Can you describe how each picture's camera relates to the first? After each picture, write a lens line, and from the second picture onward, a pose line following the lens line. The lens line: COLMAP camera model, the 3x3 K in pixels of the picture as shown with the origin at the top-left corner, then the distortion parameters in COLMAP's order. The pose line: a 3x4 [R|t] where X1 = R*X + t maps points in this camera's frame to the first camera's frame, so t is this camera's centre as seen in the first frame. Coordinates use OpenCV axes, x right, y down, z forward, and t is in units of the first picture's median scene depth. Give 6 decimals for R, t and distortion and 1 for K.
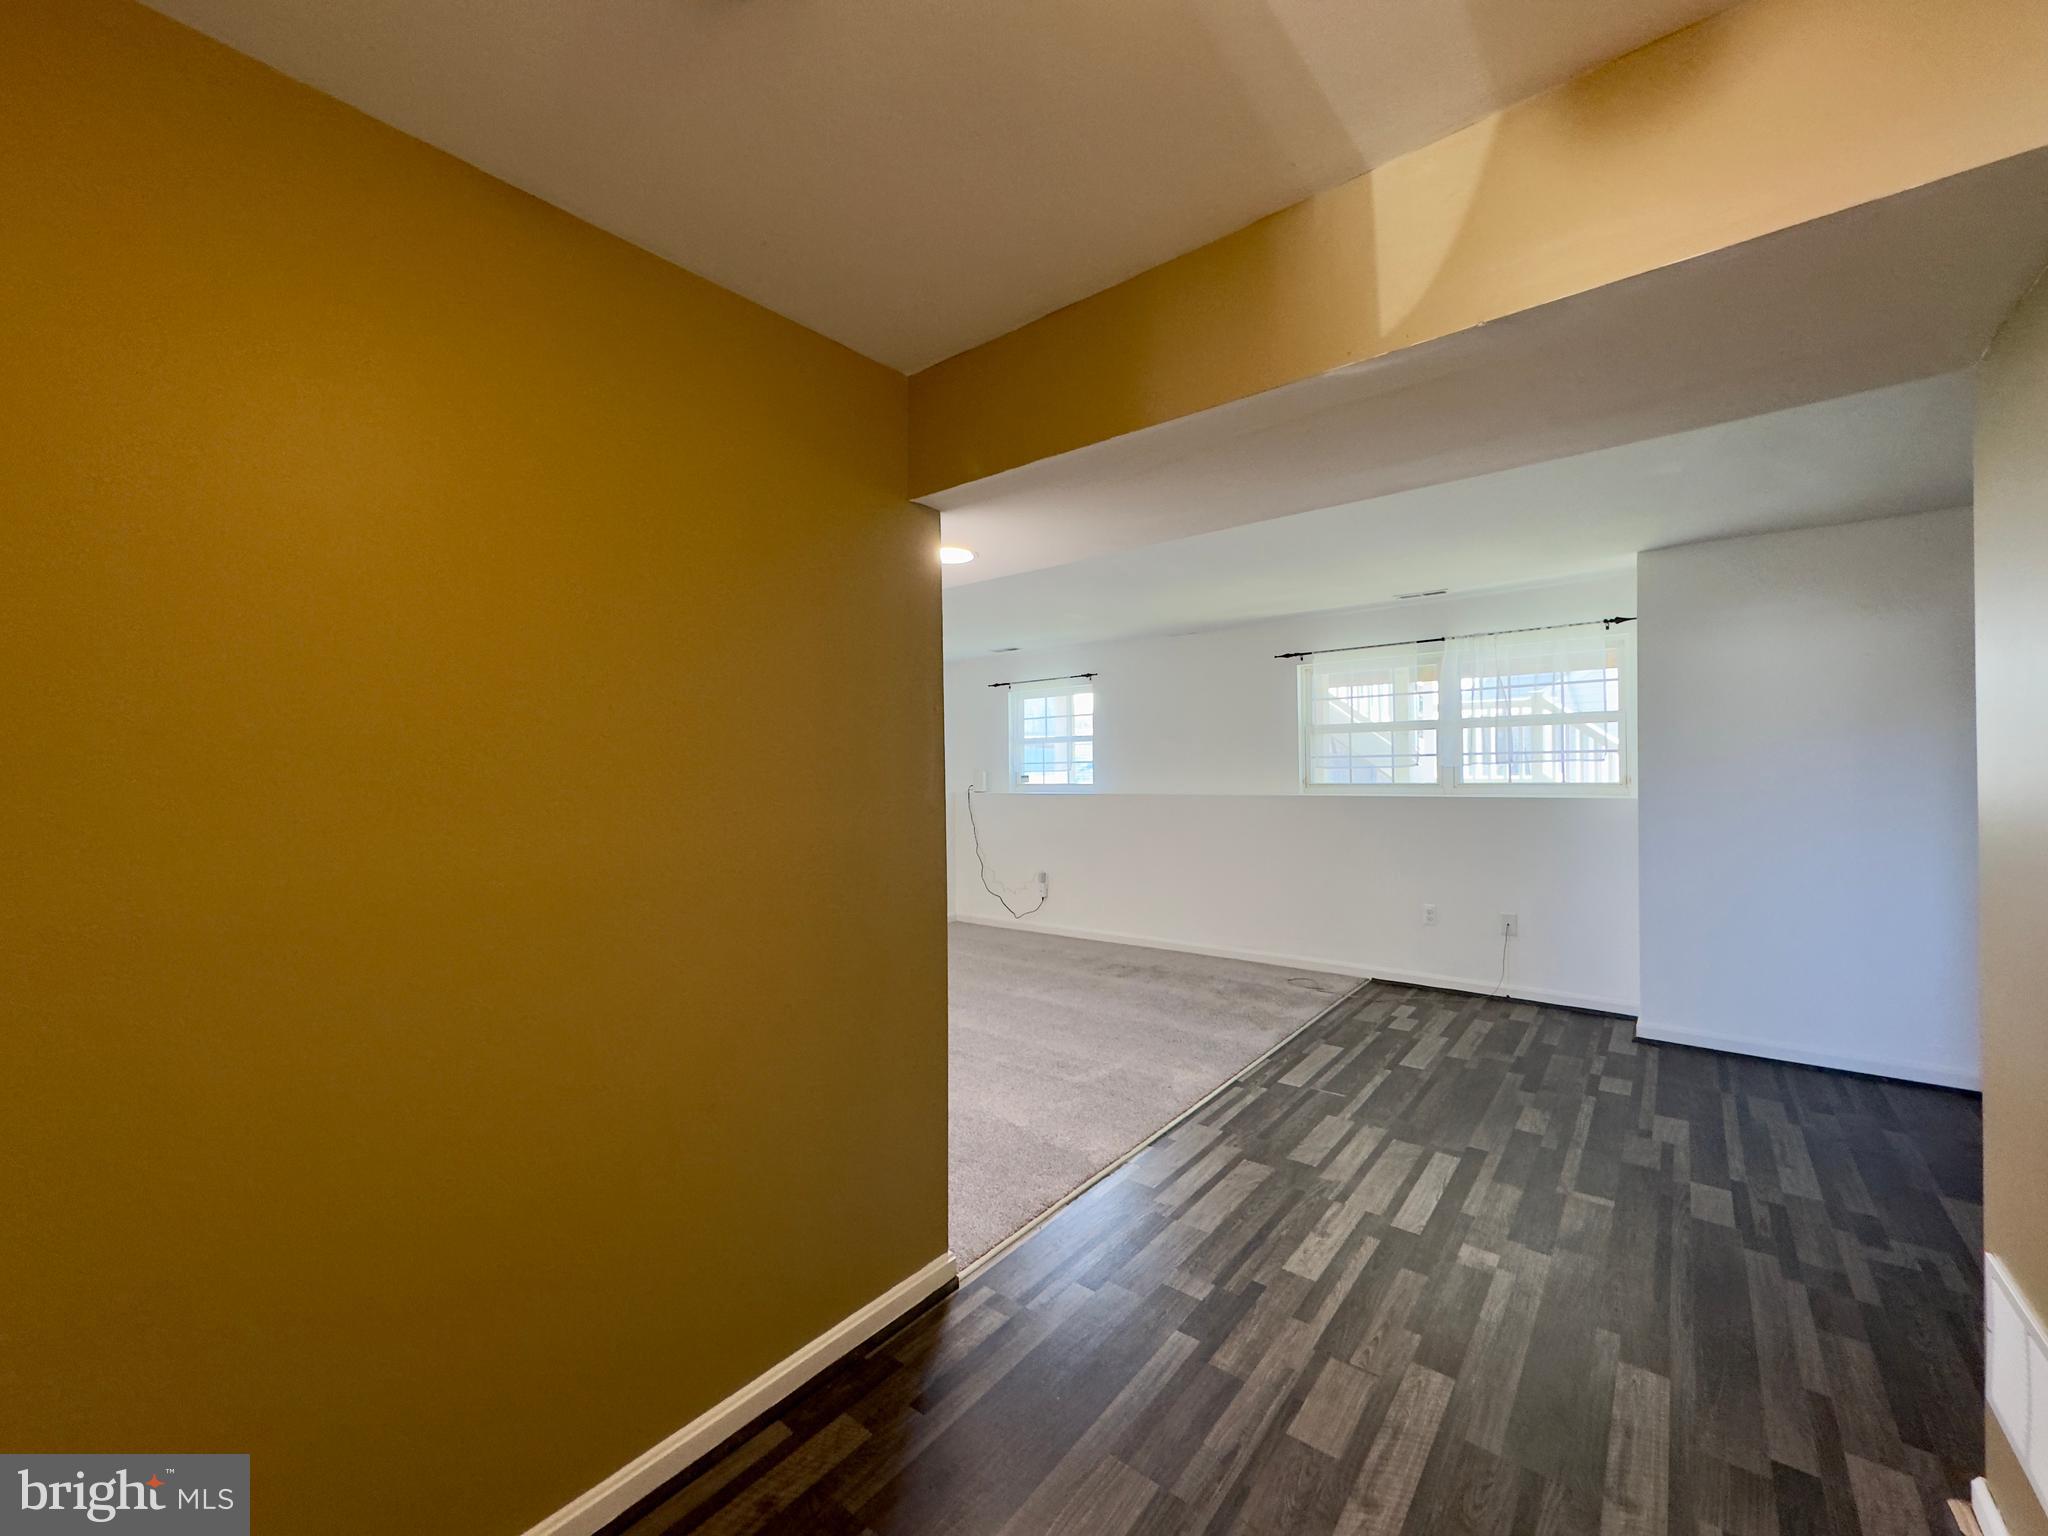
lens RADIAL K [[815.4, 0, 1018.3], [0, 815.4, 770.3], [0, 0, 1]] dist [-0.003623, -0.000048]
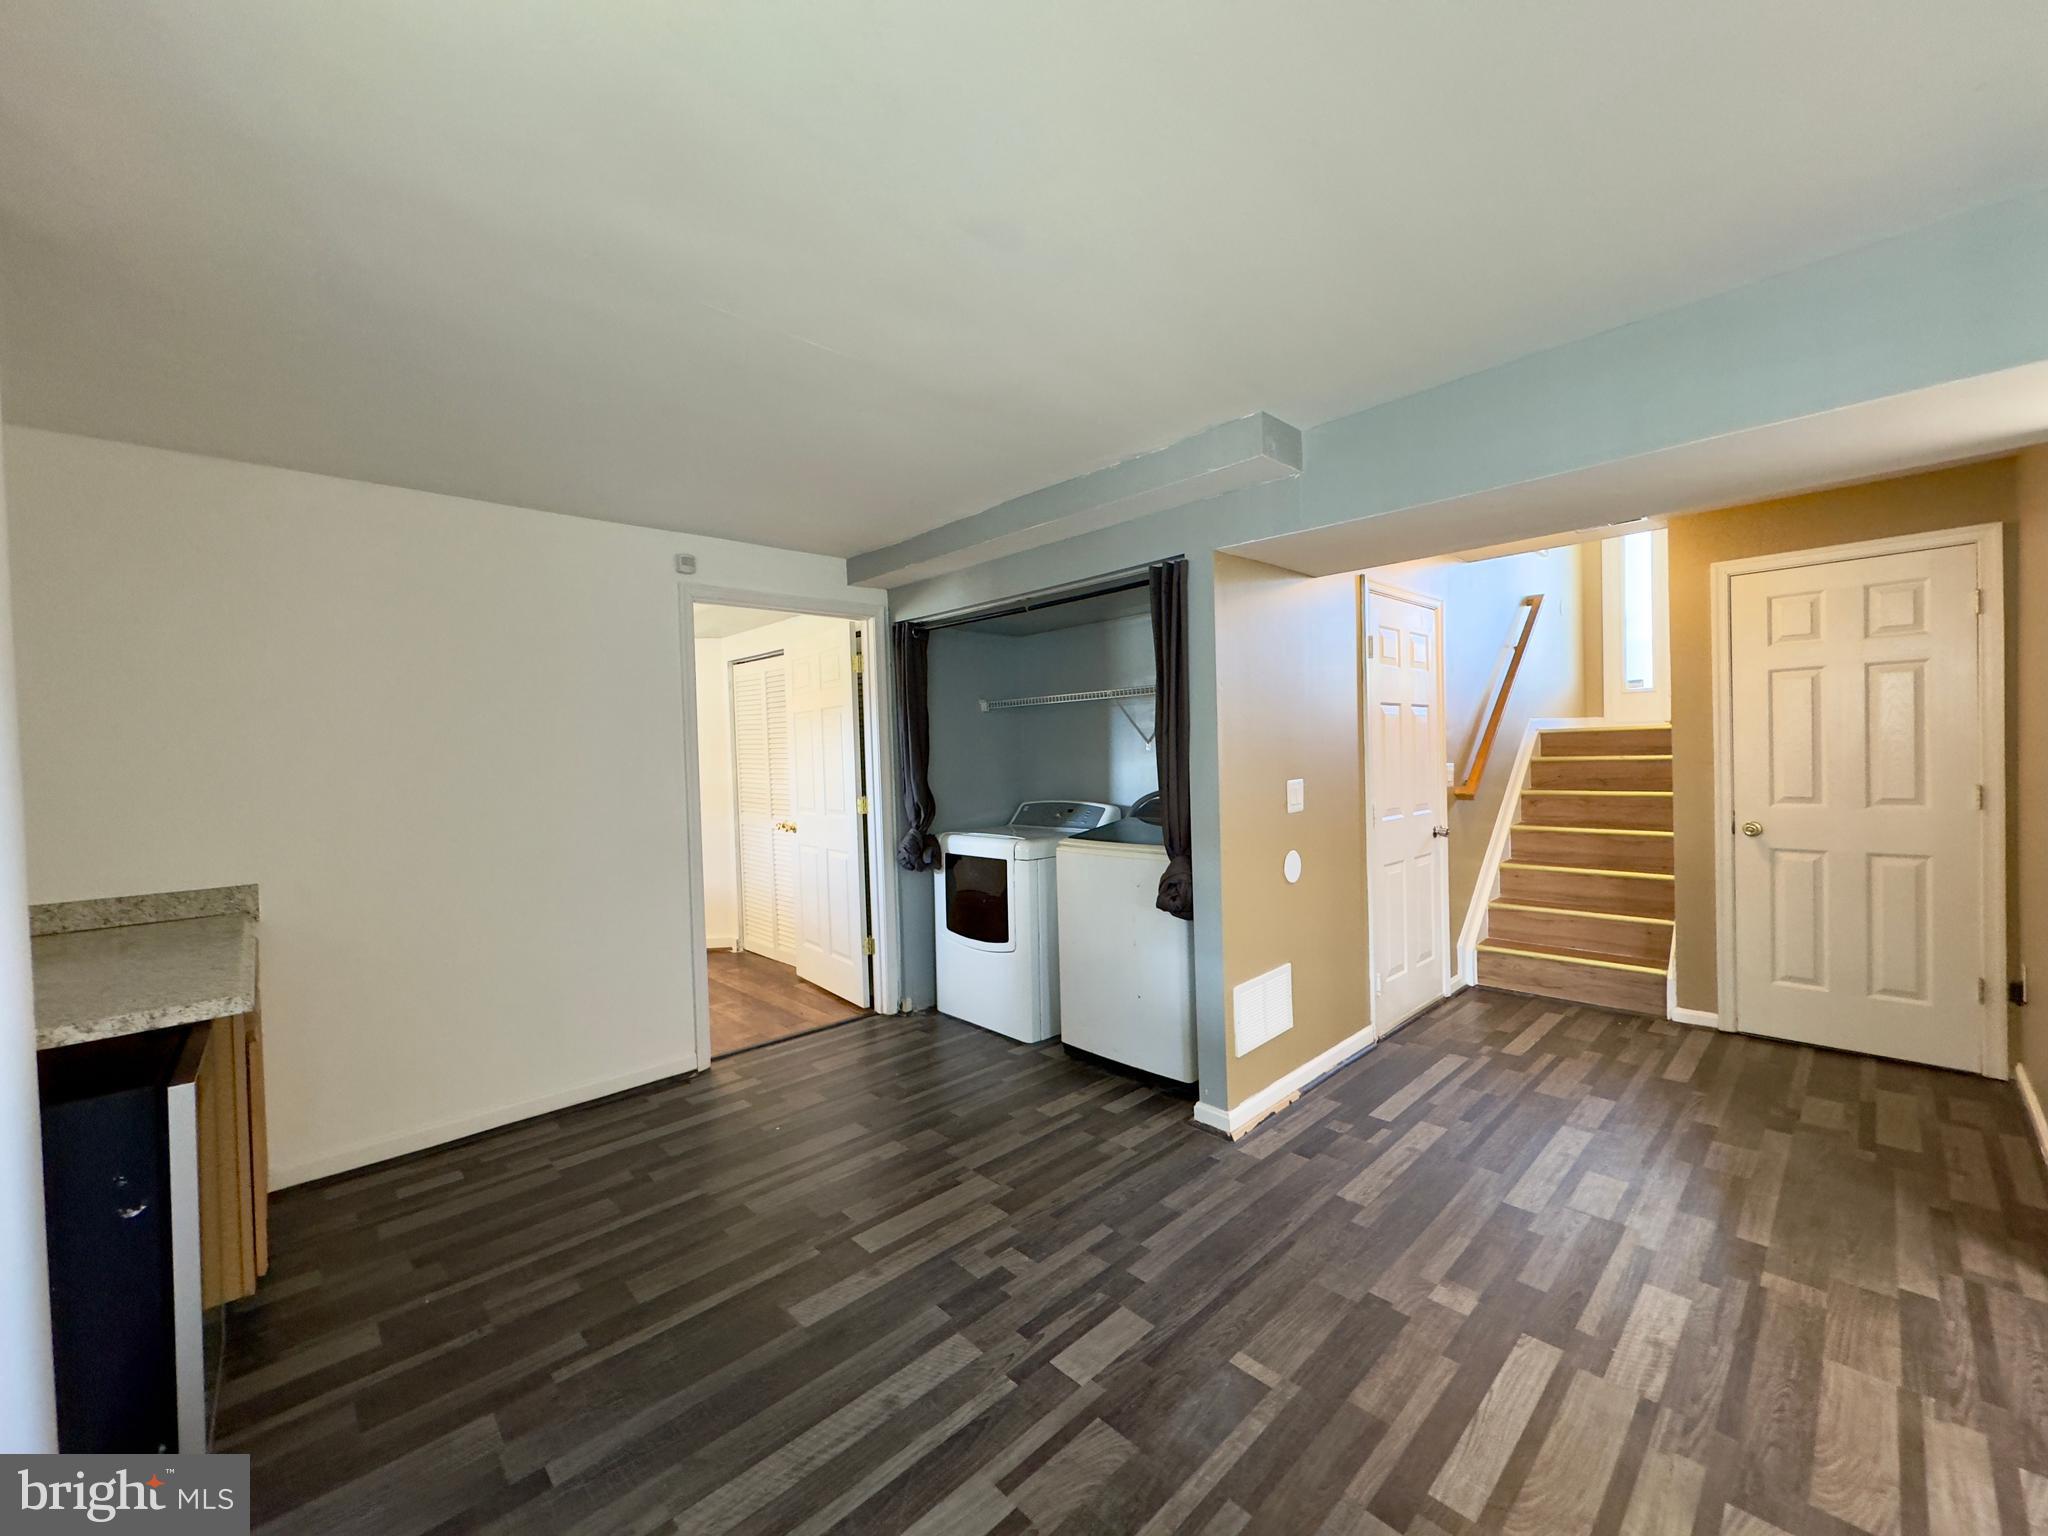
lens RADIAL K [[815.4, 0, 1026.9], [0, 815.4, 764.4], [0, 0, 1]] dist [-0.003623, -0.000048]
pose [[-0.991418, 0.043384, 0.123323, 0.511315], [0.045400, 0.998877, 0.013584, -0.008103], [-0.122596, 0.019066, -0.992274, 1.102441]]
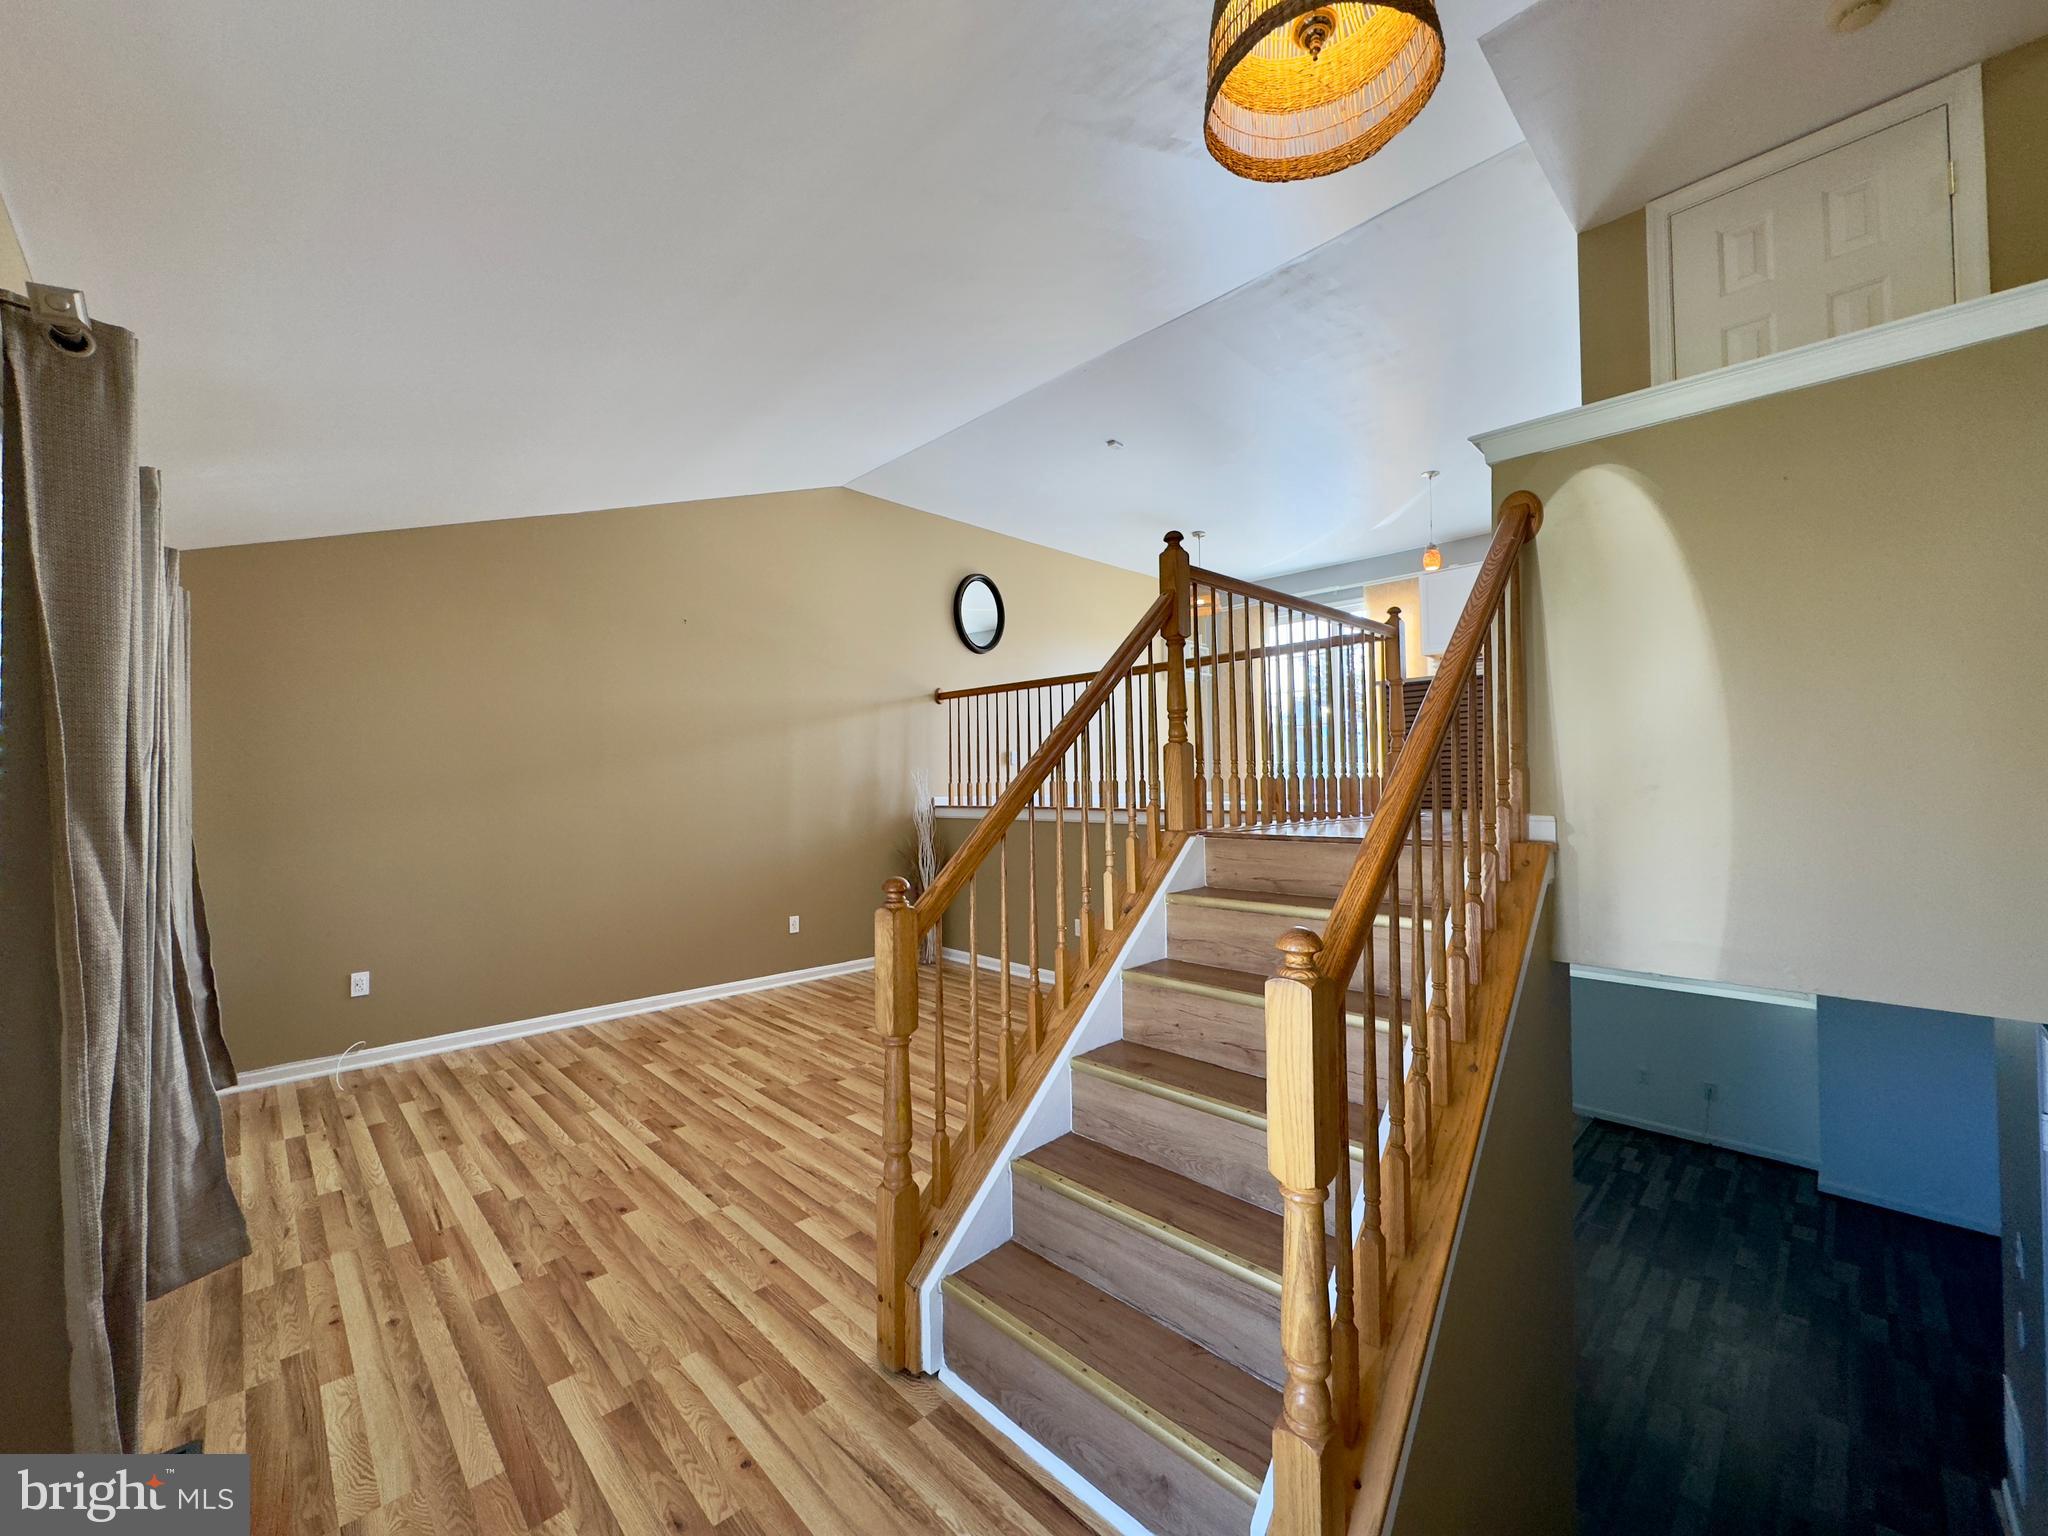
lens RADIAL K [[815.4, 0, 1021.8], [0, 815.4, 767.8], [0, 0, 1]] dist [-0.003623, -0.000048]
pose [[0.993618, 0.006038, -0.112631, -0.436678], [-0.008586, 0.999718, -0.022148, -0.349871], [0.112466, 0.022974, 0.993390, -0.543430]]
